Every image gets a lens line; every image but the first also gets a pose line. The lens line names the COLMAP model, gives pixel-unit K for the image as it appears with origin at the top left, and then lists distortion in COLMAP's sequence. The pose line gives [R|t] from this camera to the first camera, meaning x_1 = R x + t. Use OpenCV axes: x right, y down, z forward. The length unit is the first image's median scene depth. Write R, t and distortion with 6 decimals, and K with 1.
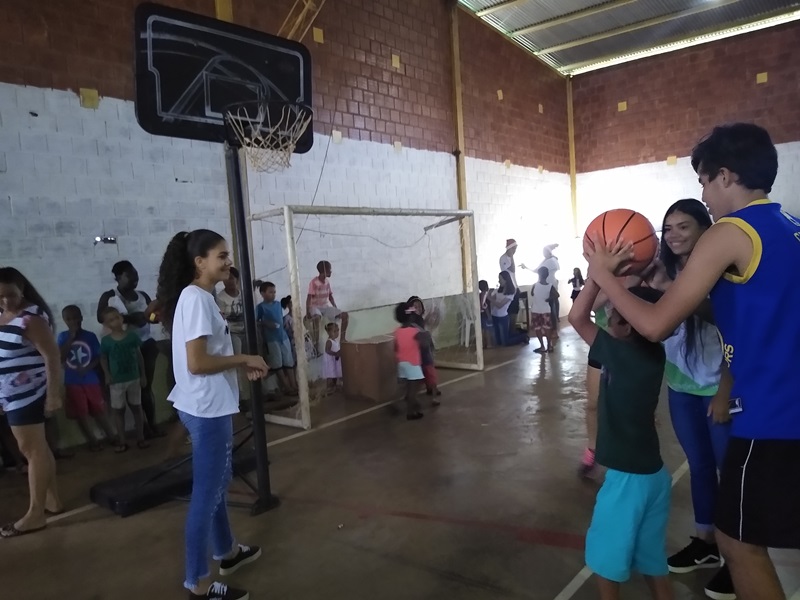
lens RADIAL K [[653.9, 0, 400.0], [0, 653.9, 300.0], [0, 0, 1]] dist [0.125967, -0.204665]
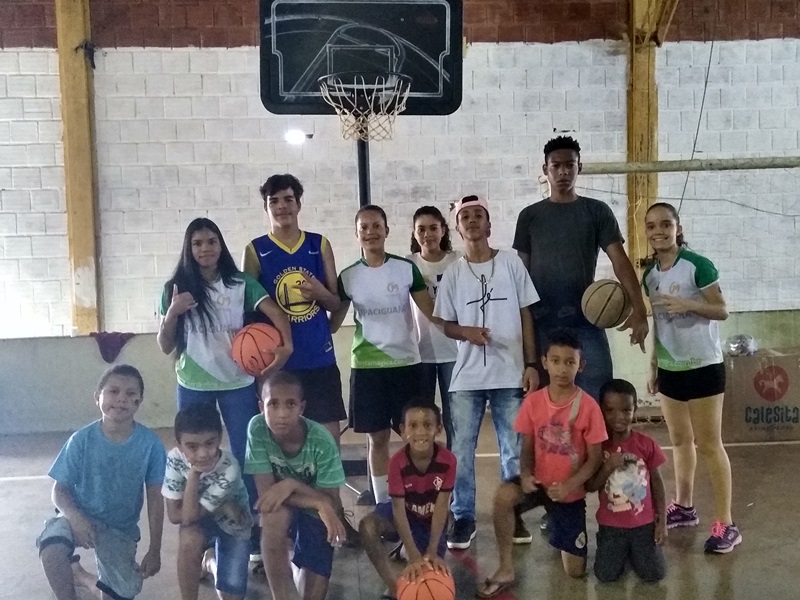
lens RADIAL K [[911.7, 0, 358.7], [0, 911.7, 299.7], [0, 0, 1]] dist [0.110303, -0.009978]
pose [[0.690102, 0.081222, -0.719140, 0.218333], [-0.062108, 0.996663, 0.052967, -0.011908], [0.721042, 0.008112, 0.692844, 0.026229]]
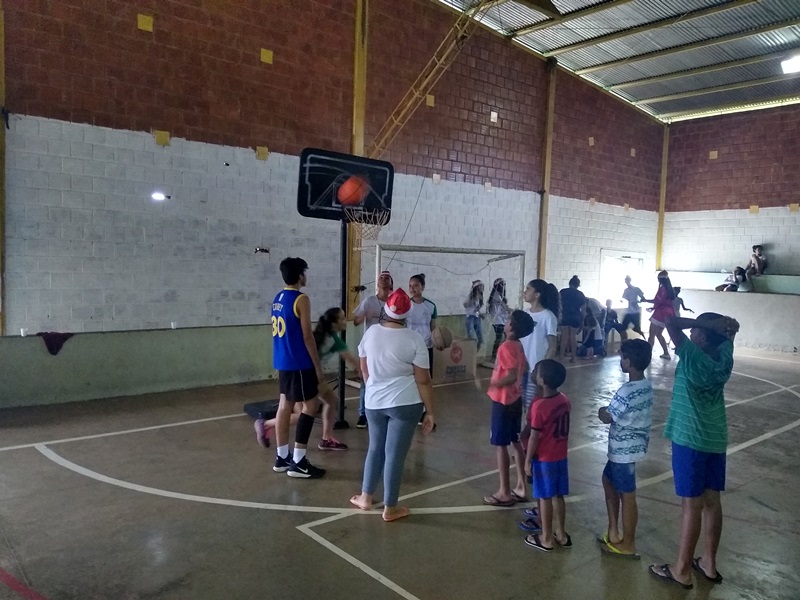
lens RADIAL K [[653.9, 0, 400.0], [0, 653.9, 300.0], [0, 0, 1]] dist [0.125967, -0.204665]
pose [[0.979195, 0.106419, -0.172779, 0.068451], [-0.106684, 0.994263, 0.007780, -0.015279], [0.172616, 0.010814, 0.984930, -0.221842]]
